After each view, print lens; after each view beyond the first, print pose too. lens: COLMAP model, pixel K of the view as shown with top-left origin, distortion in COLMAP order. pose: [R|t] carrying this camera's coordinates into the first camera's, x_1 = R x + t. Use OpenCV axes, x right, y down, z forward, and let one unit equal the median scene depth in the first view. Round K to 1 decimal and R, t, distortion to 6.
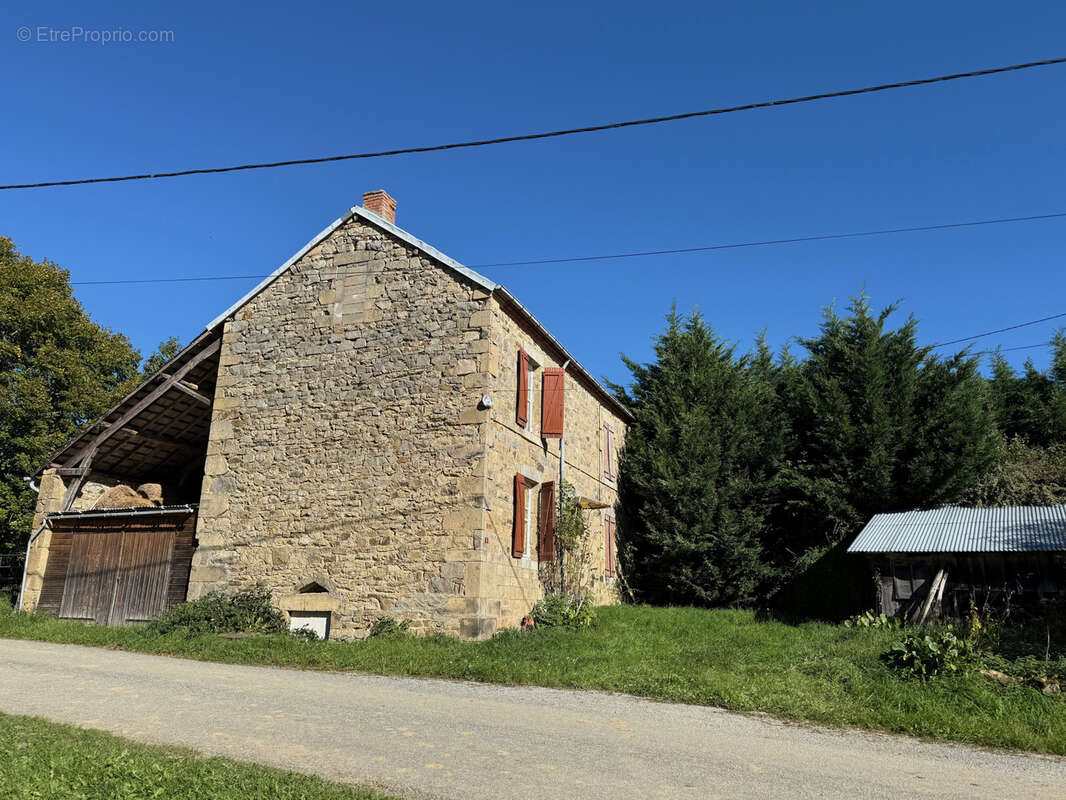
lens RADIAL K [[761.5, 0, 539.5], [0, 761.5, 399.4], [0, 0, 1]] dist [0.172395, -0.328743]
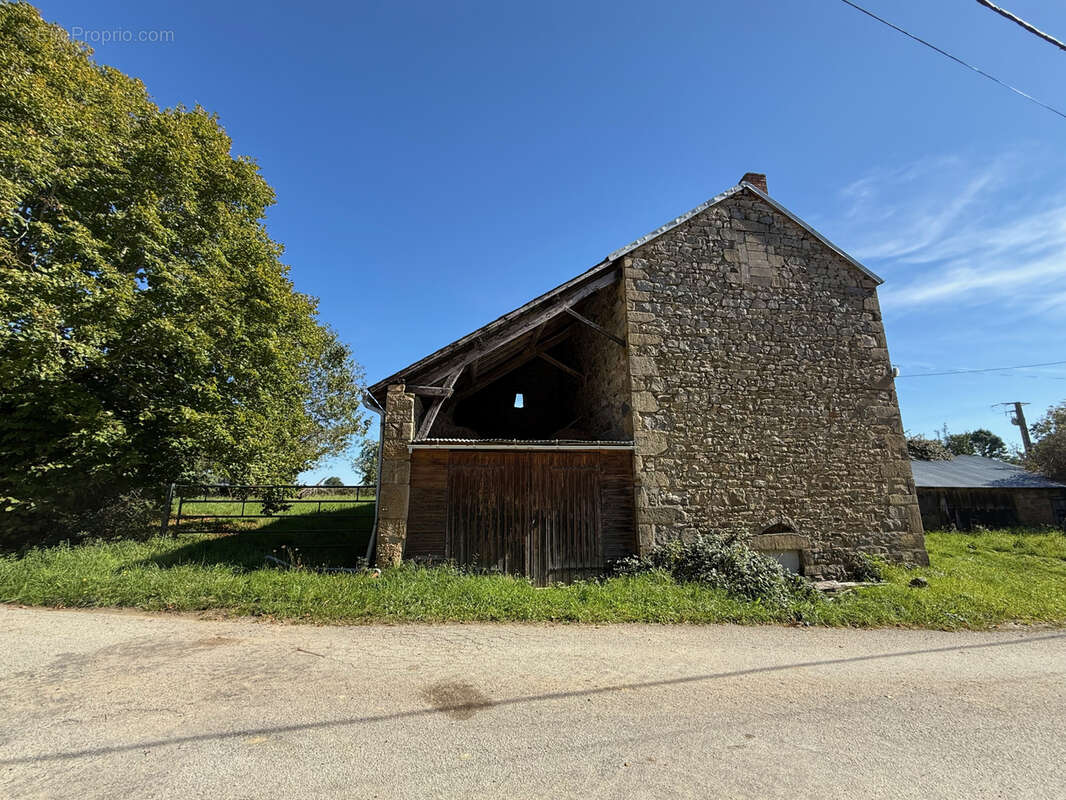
lens RADIAL K [[477.9, 0, 534.9], [0, 477.9, 393.4], [0, 0, 1]] dist [-0.002672, -0.000128]
pose [[0.858585, 0.101035, 0.502617, -0.831837], [-0.116854, 0.993149, -0.000026, 0.089960], [-0.499176, -0.058710, 0.864509, 0.555872]]
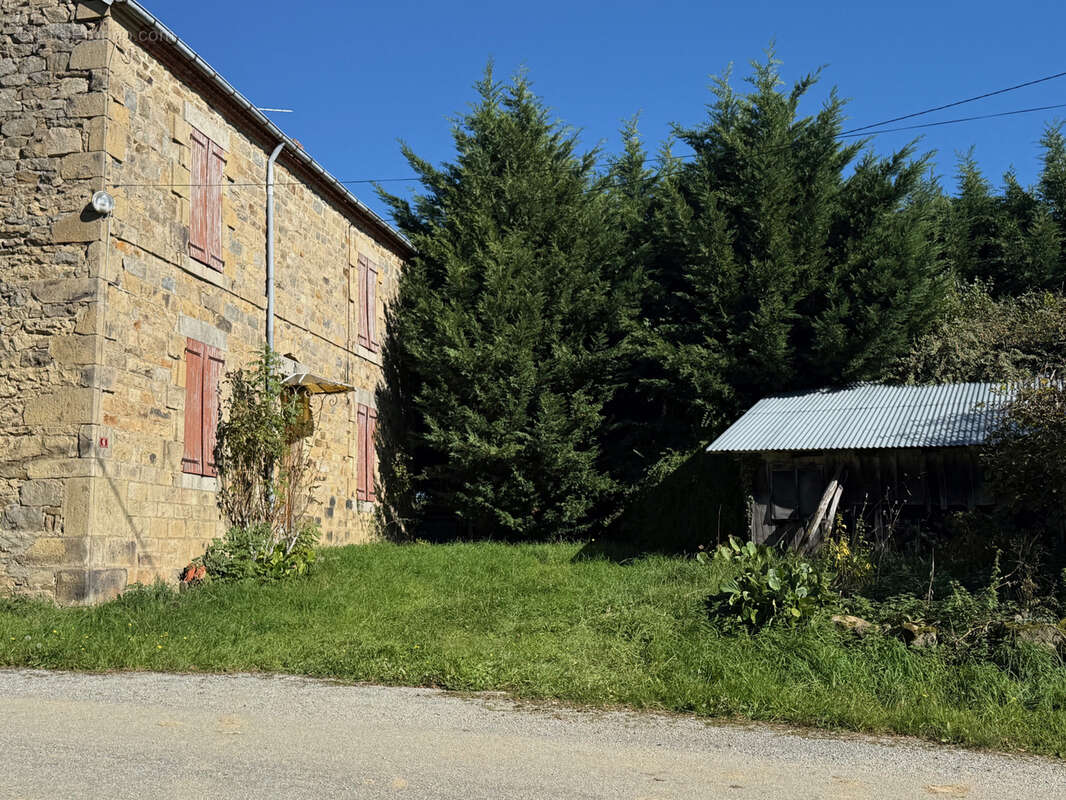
lens RADIAL K [[1191.5, 0, 535.4], [0, 1191.5, 393.6], [0, 0, 1]] dist [0.203360, -0.488423]
pose [[0.986555, -0.006132, 0.163313, 0.090596], [-0.015188, 0.991531, 0.128982, 0.019064], [-0.162720, -0.129728, 0.978107, 0.036886]]
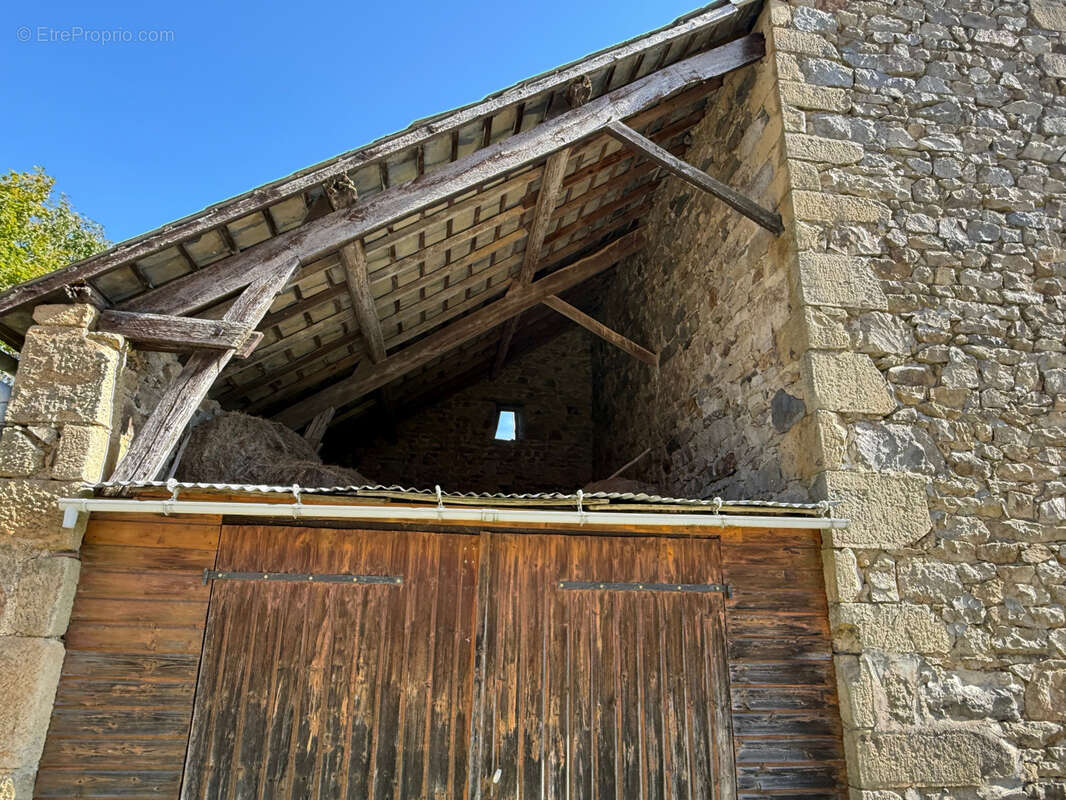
lens RADIAL K [[728.0, 0, 529.0], [0, 728.0, 390.1], [0, 0, 1]] dist [-0.005474, 0.004121]
pose [[0.877524, 0.150906, 0.455168, -0.664568], [-0.127709, 0.988457, -0.081501, 0.128029], [-0.462214, 0.013390, 0.886668, 0.798870]]
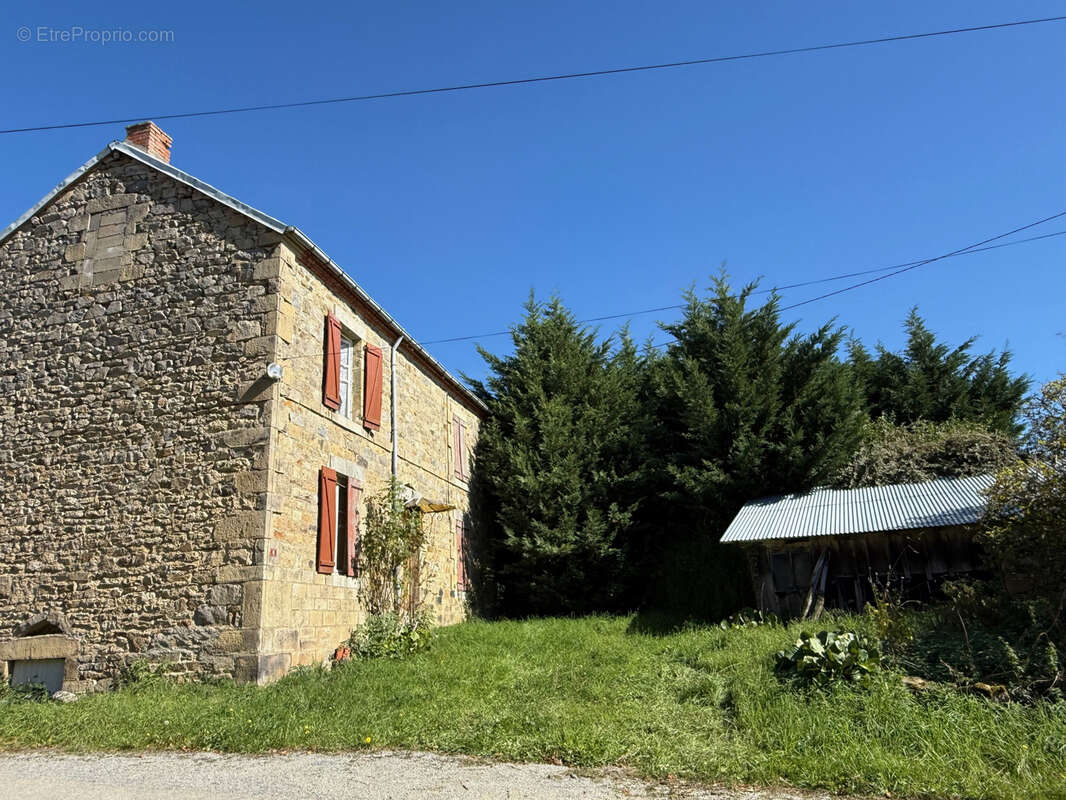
lens RADIAL K [[740.4, 0, 527.8], [0, 740.4, 400.7], [0, 0, 1]] dist [-0.001406, -0.002114]
pose [[0.990147, -0.029591, 0.136872, 0.072590], [0.033546, 0.999081, -0.026681, 0.053013], [-0.135956, 0.031009, 0.990229, 0.202095]]
